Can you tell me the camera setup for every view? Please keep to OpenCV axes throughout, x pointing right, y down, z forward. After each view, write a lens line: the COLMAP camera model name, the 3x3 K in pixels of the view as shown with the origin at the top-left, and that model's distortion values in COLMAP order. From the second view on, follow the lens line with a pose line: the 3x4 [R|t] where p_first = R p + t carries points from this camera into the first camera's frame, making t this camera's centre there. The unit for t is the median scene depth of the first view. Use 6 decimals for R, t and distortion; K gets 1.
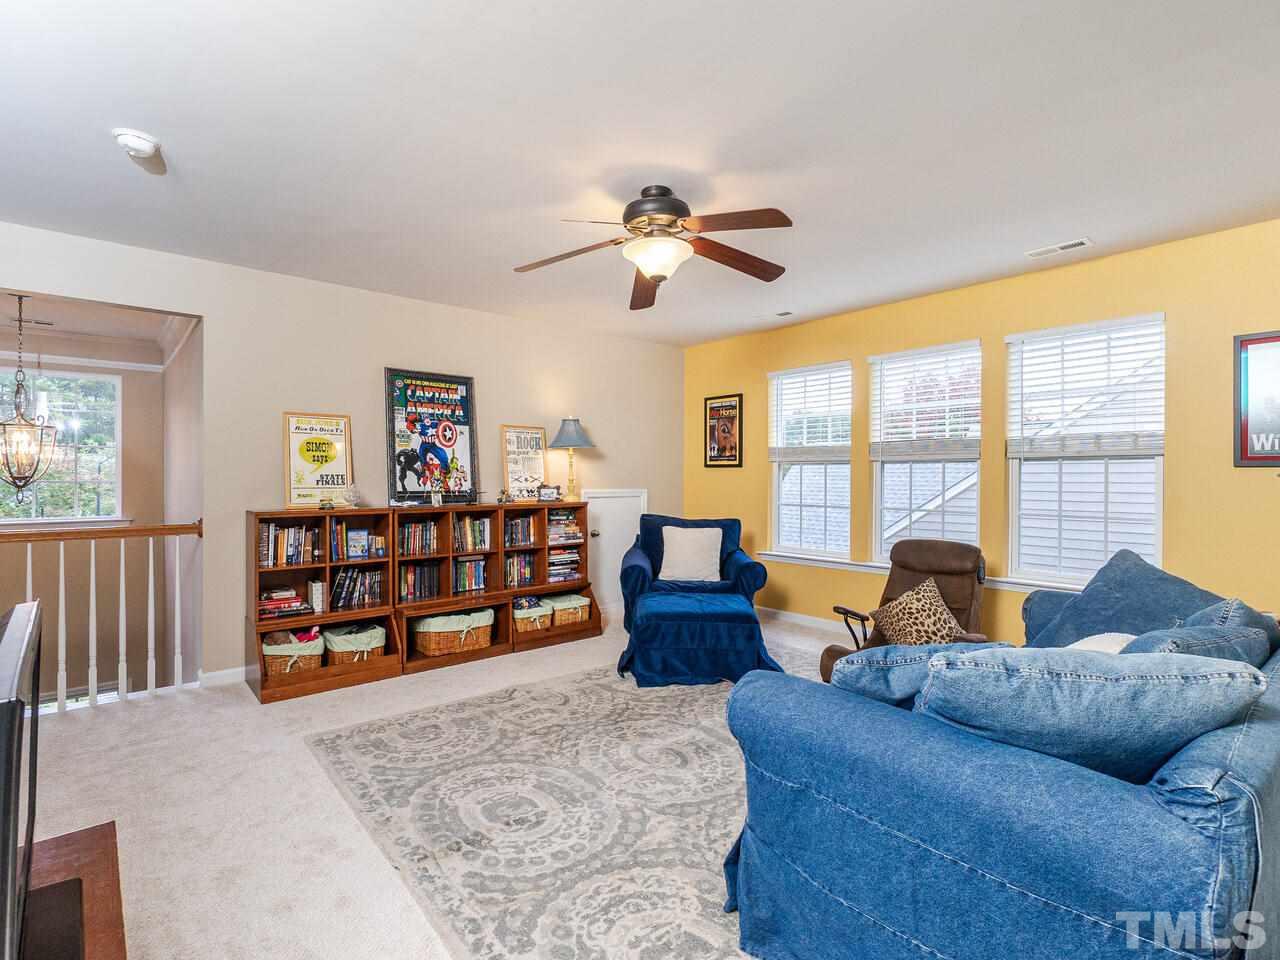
lens RADIAL K [[618.1, 0, 640.0], [0, 618.1, 476.6], [0, 0, 1]] dist [-0.001250, 0.000107]
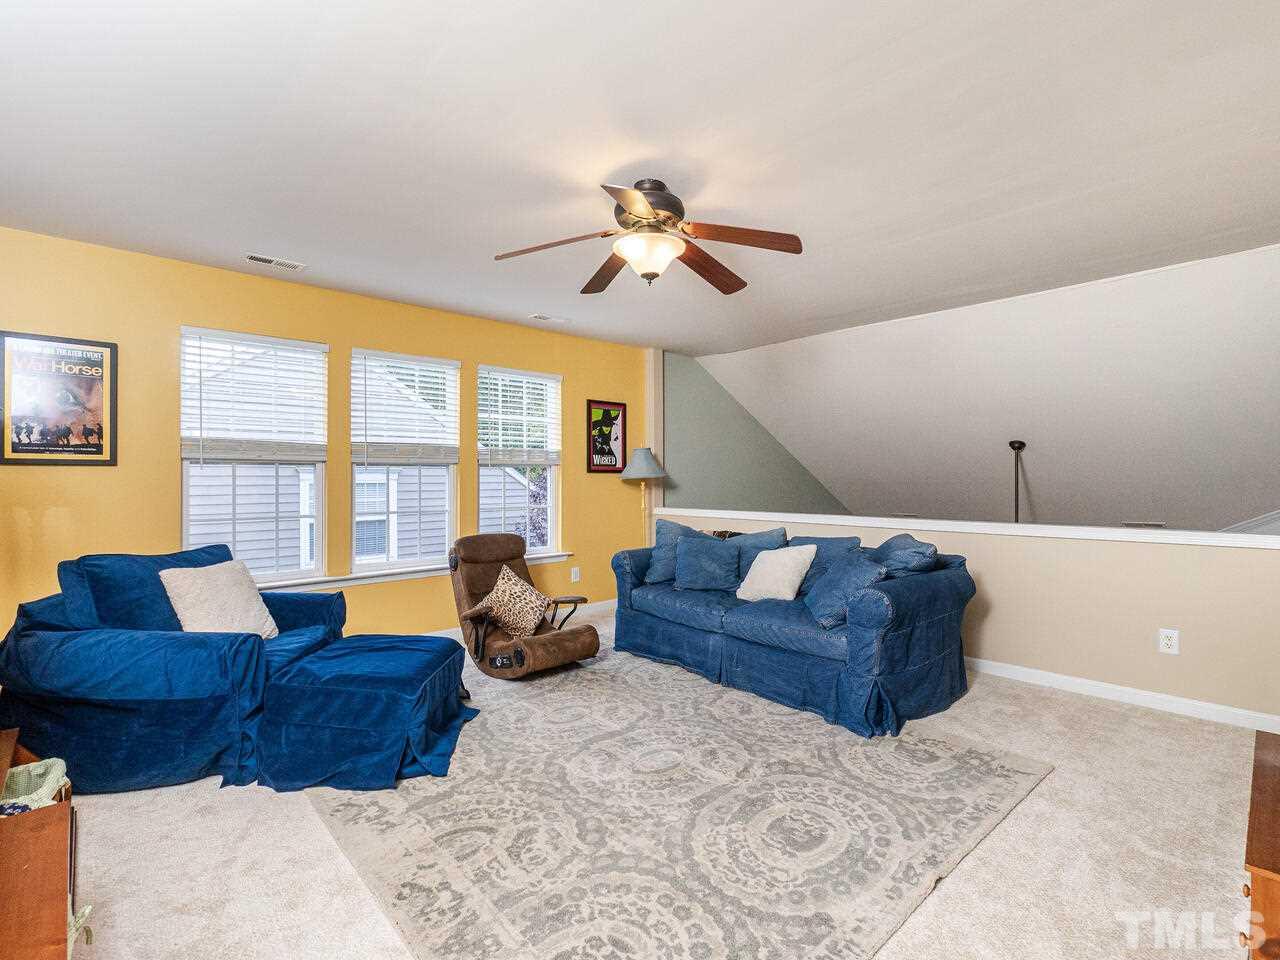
lens RADIAL K [[618.1, 0, 640.0], [0, 618.1, 476.6], [0, 0, 1]] dist [-0.001250, 0.000107]
pose [[-0.034970, 0.000935, 0.999388, -0.590432], [0.005203, 0.999986, -0.000753, -0.001605], [-0.999375, 0.005173, -0.034974, 0.655076]]
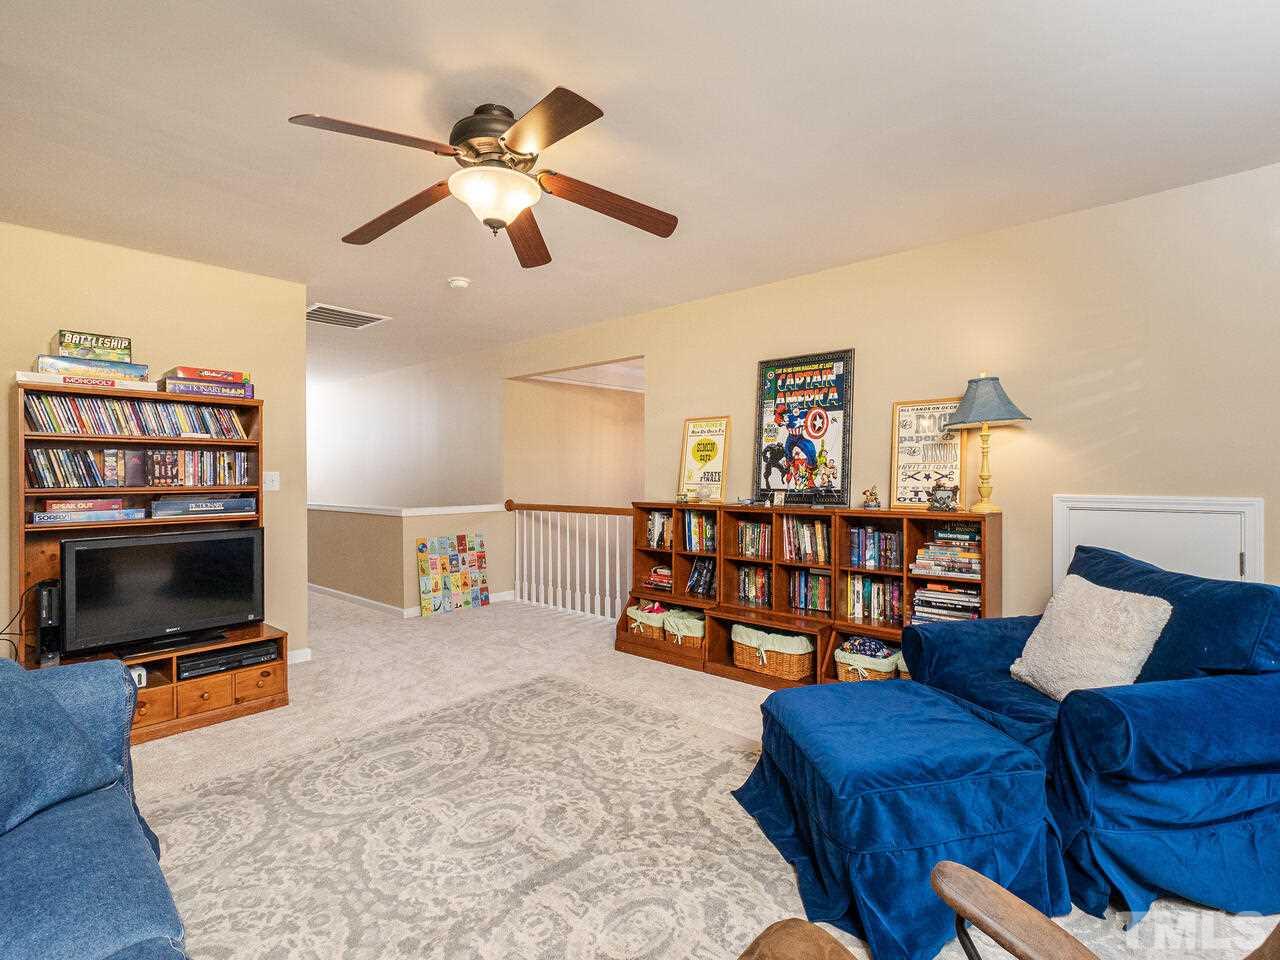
lens RADIAL K [[618.1, 0, 640.0], [0, 618.1, 476.6], [0, 0, 1]] dist [-0.001250, 0.000107]
pose [[0.149833, 0.000908, -0.988711, 0.517882], [0.004682, 0.999988, 0.001627, 0.002427], [0.988700, -0.004873, 0.149826, 0.660035]]
